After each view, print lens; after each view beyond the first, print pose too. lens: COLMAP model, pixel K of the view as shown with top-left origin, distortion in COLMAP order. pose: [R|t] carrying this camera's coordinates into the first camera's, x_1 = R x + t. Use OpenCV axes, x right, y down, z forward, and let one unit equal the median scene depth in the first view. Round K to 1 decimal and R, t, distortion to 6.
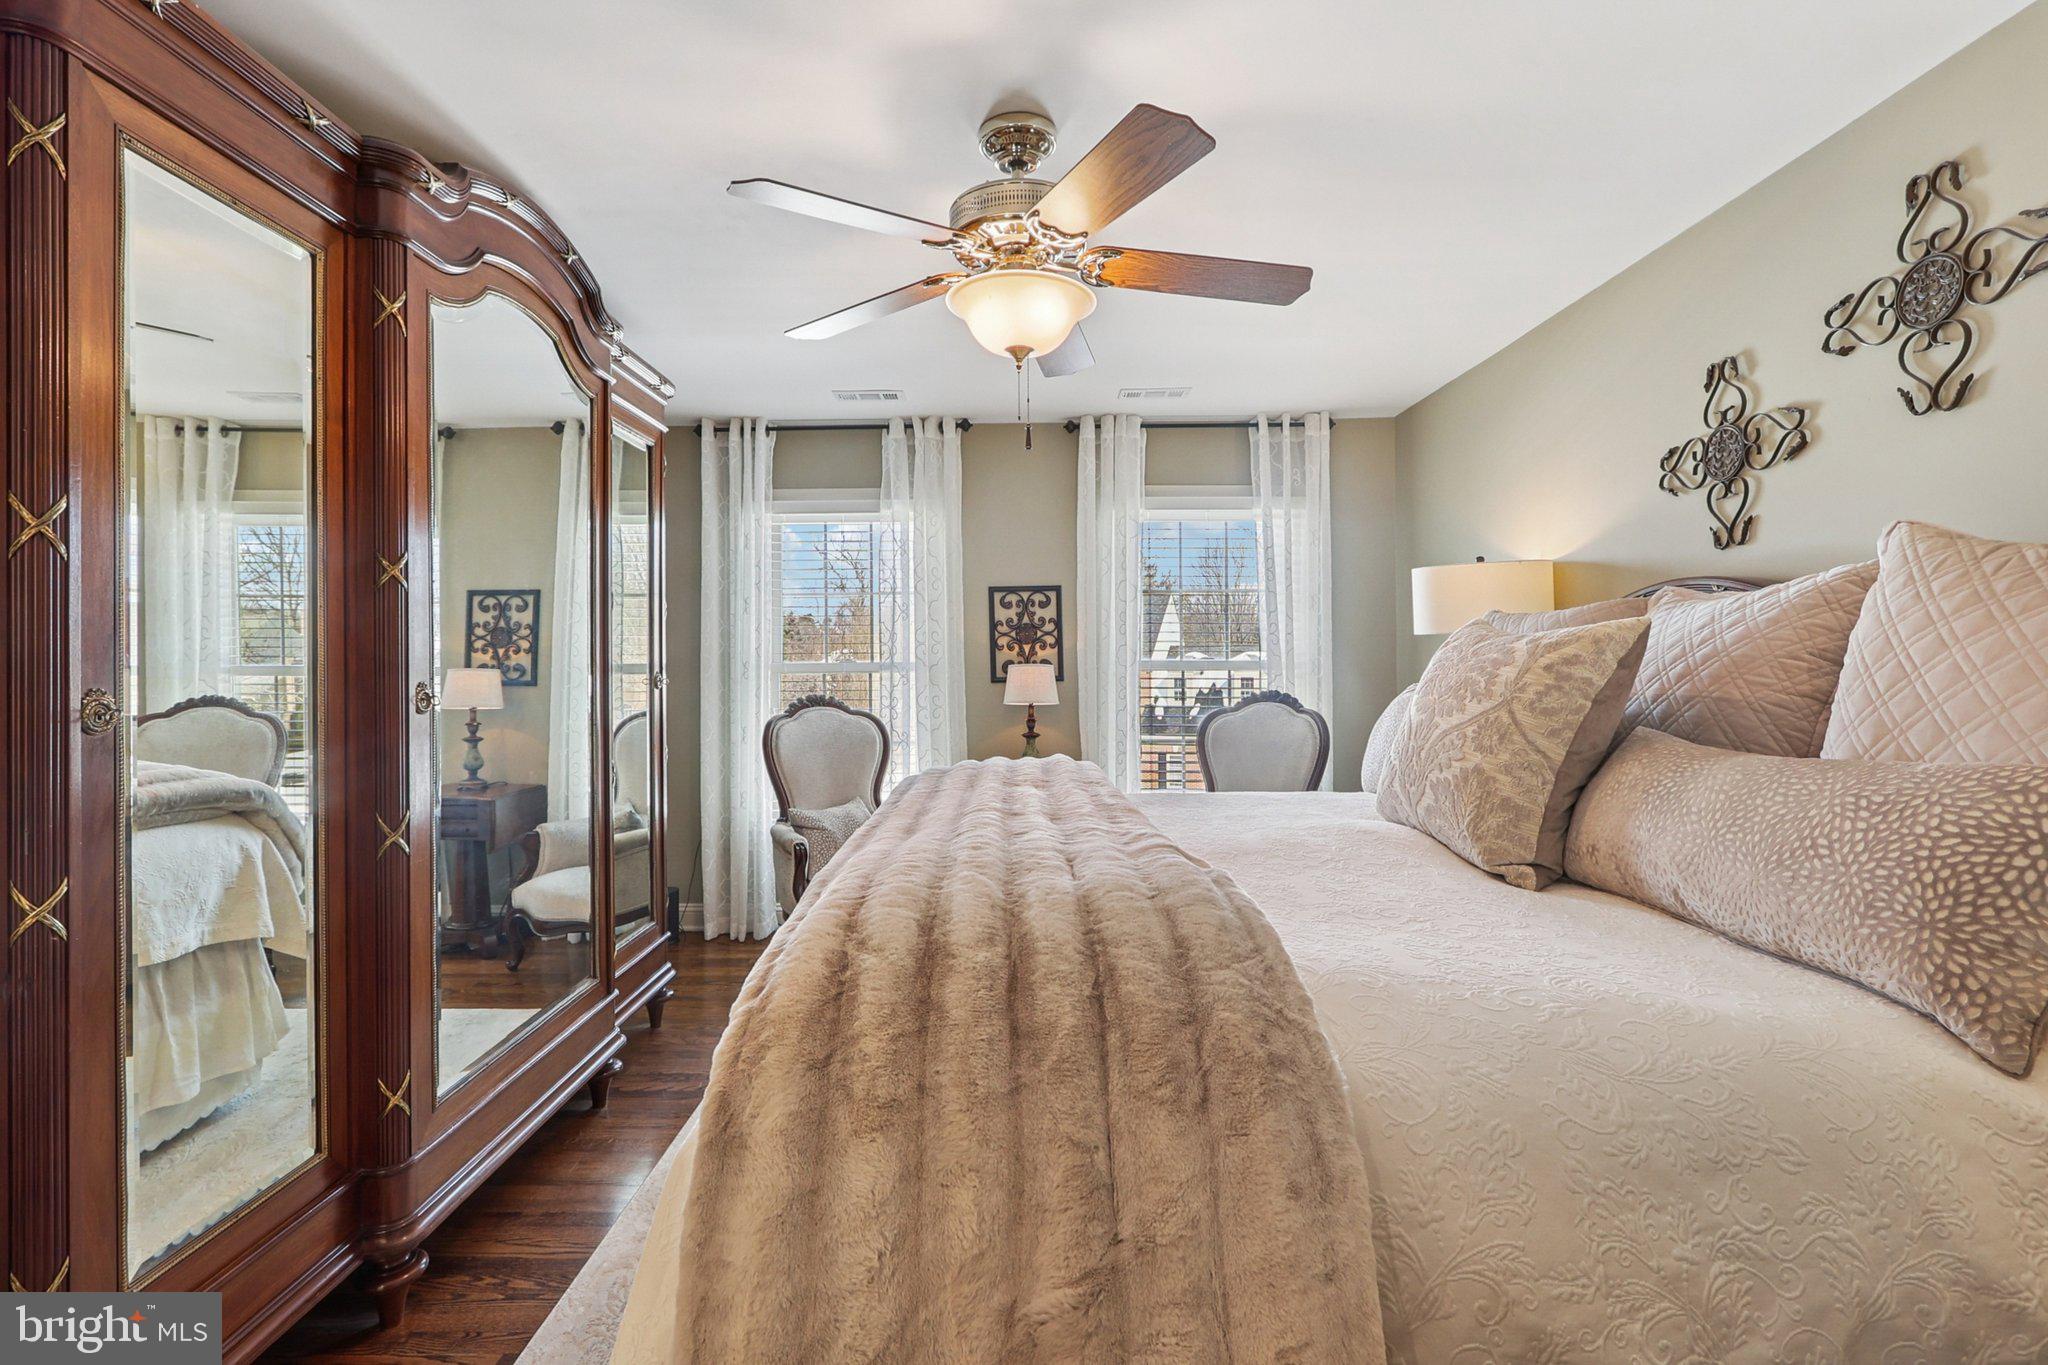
lens RADIAL K [[942.8, 0, 1021.8], [0, 942.8, 662.8], [0, 0, 1]] dist [0.002061, -0.002046]
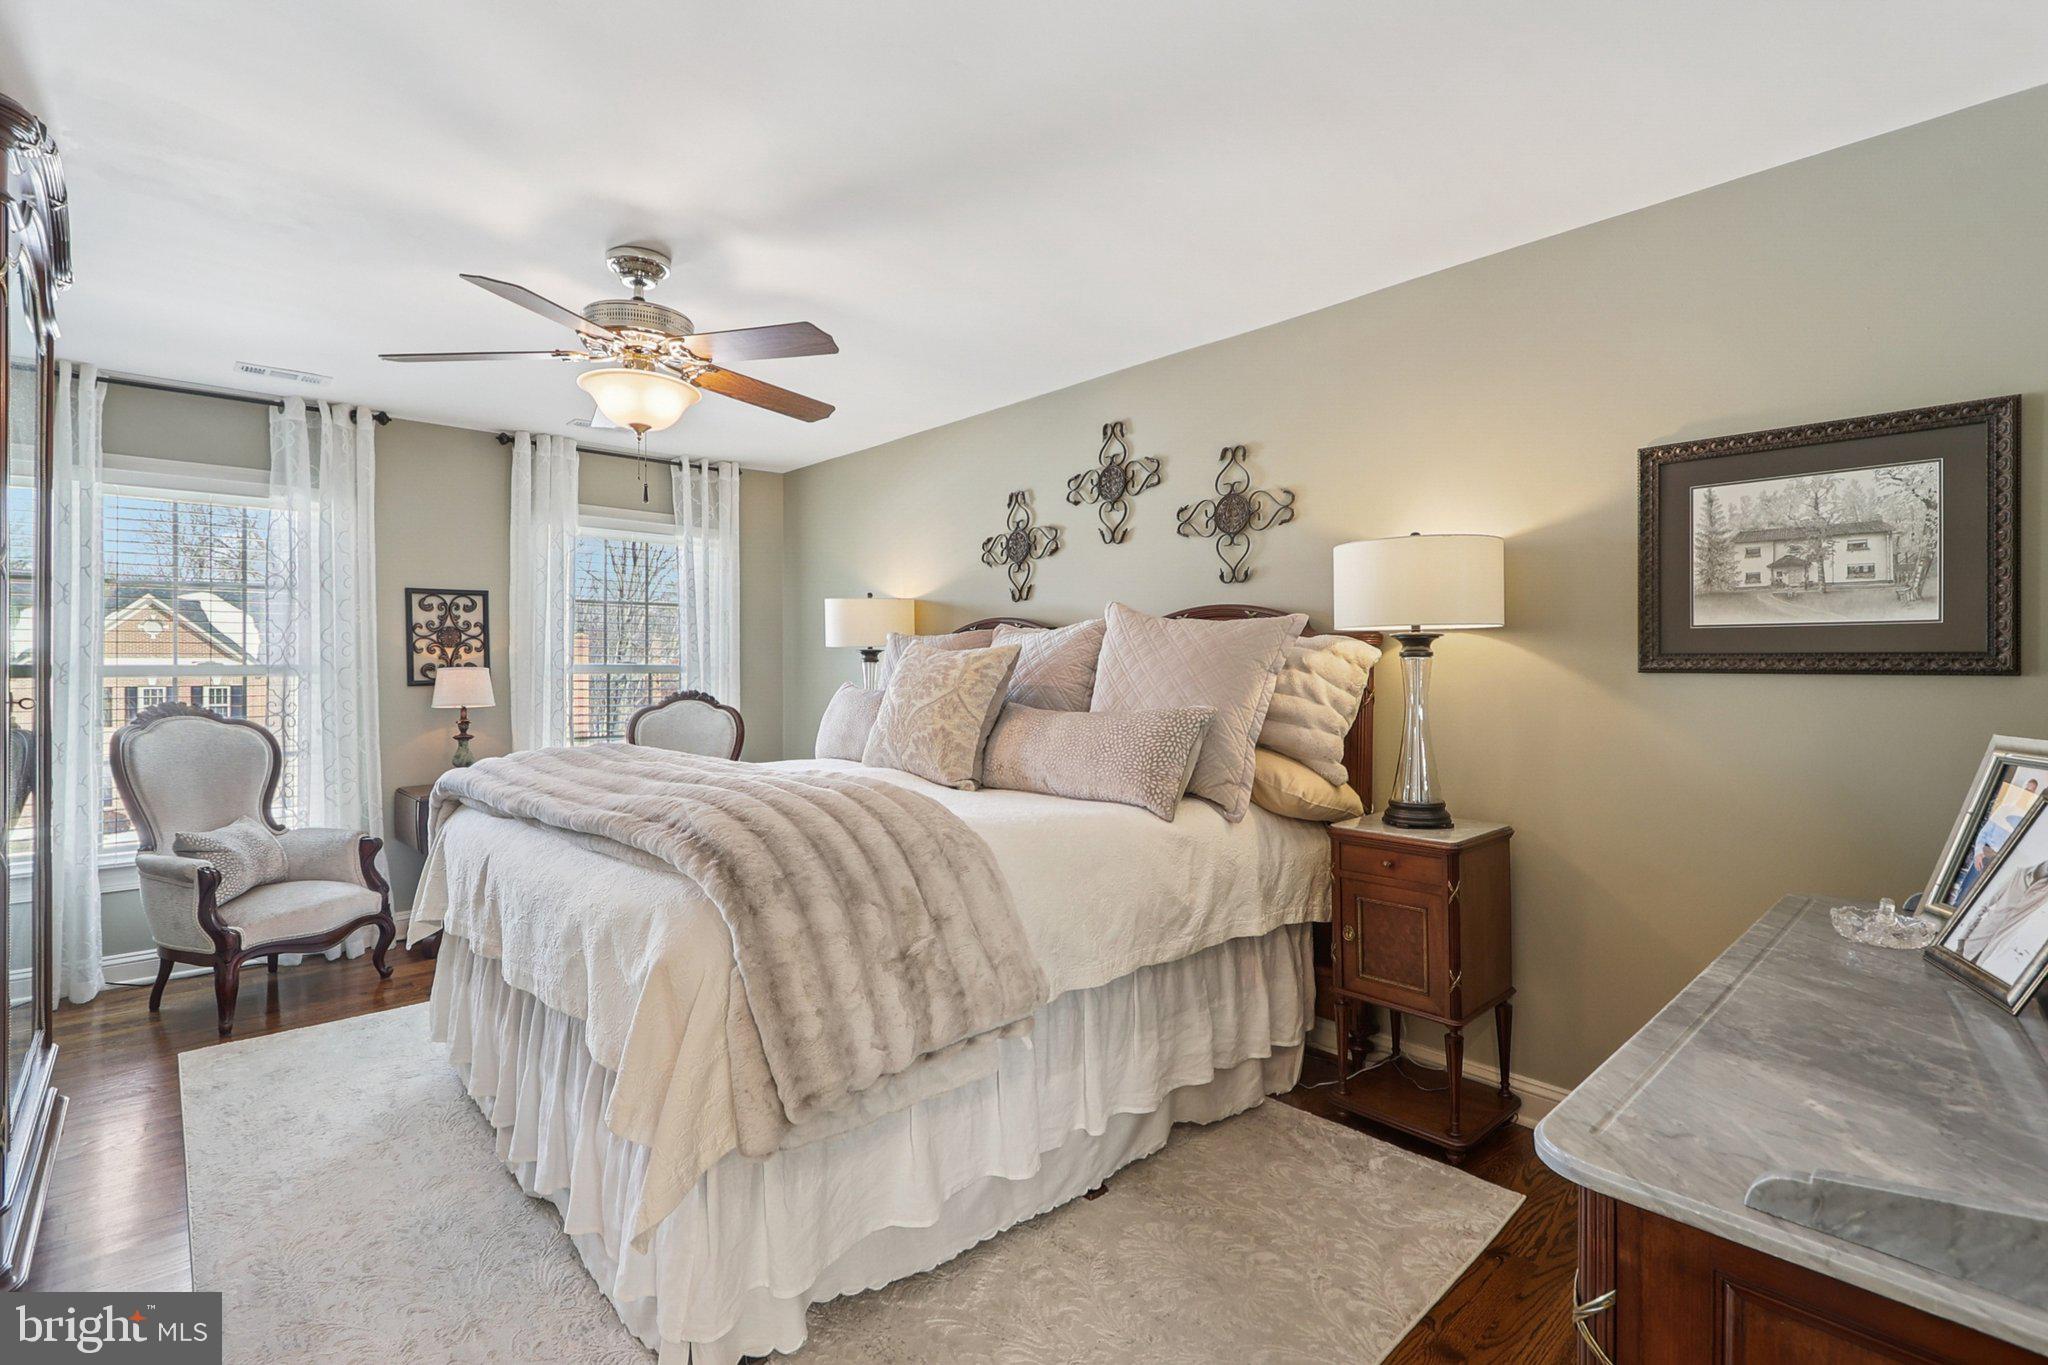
lens RADIAL K [[942.8, 0, 1020.6], [0, 942.8, 672.9], [0, 0, 1]] dist [0.002061, -0.002046]
pose [[0.732181, 0.000270, 0.681111, -0.420919], [-0.003849, 0.999986, 0.003740, 0.002193], [-0.681100, -0.005360, 0.732171, -0.261957]]
